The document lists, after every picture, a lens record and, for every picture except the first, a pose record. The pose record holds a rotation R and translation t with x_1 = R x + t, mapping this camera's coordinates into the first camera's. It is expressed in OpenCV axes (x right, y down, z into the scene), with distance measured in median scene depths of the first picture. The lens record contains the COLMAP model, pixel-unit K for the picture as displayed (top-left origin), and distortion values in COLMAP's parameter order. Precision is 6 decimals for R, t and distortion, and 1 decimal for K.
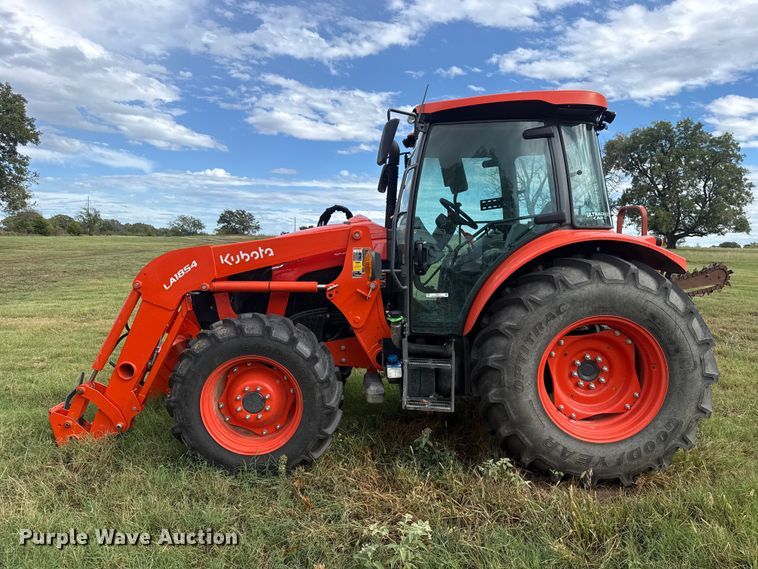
lens RADIAL K [[551.3, 0, 376.6], [0, 551.3, 276.8], [0, 0, 1]] dist [0.012392, -0.030328]
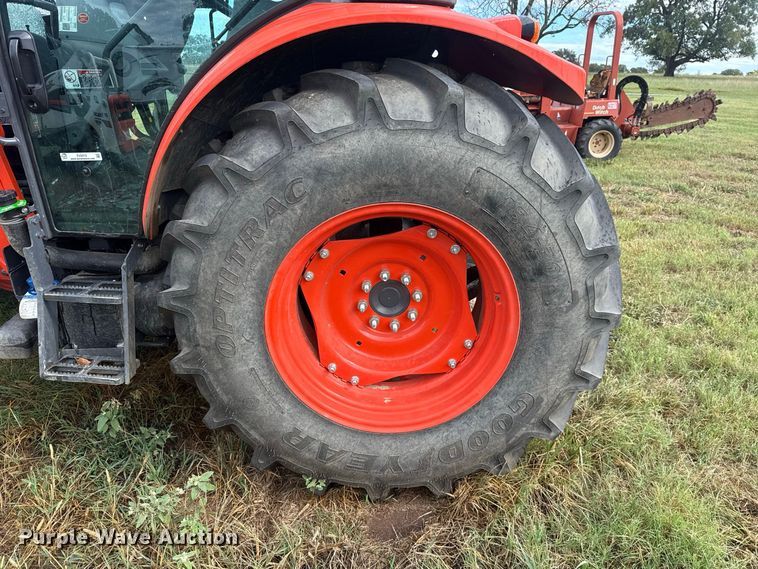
lens RADIAL K [[534.6, 0, 382.9], [0, 534.6, 292.2], [0, 0, 1]] dist [0.073893, -0.096608]
pose [[0.999527, -0.021993, 0.021490, 0.391382], [0.014125, 0.949184, 0.314404, -0.000430], [-0.027313, -0.313952, 0.949046, 0.540950]]
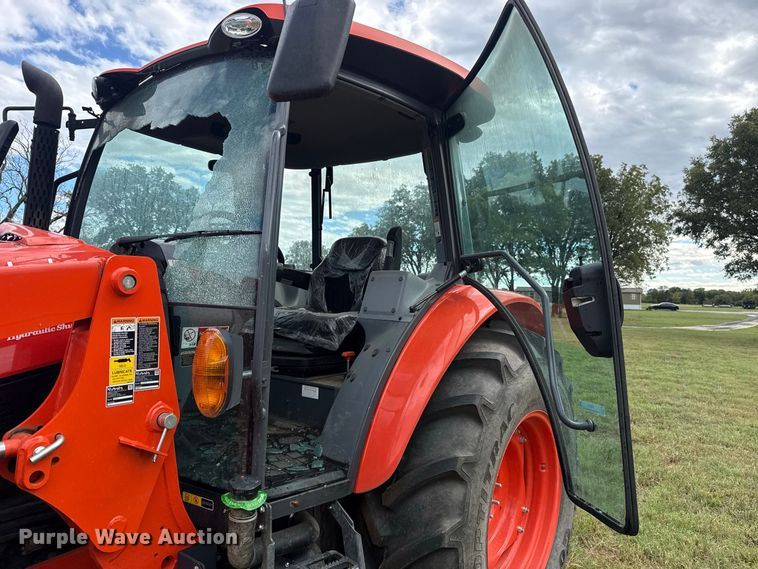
lens RADIAL K [[534.6, 0, 382.9], [0, 534.6, 292.2], [0, 0, 1]] dist [0.073893, -0.096608]
pose [[0.584576, 0.012788, 0.811238, -0.241502], [0.022940, 0.999216, -0.032281, -0.060586], [-0.811014, 0.037481, 0.583824, 0.748030]]
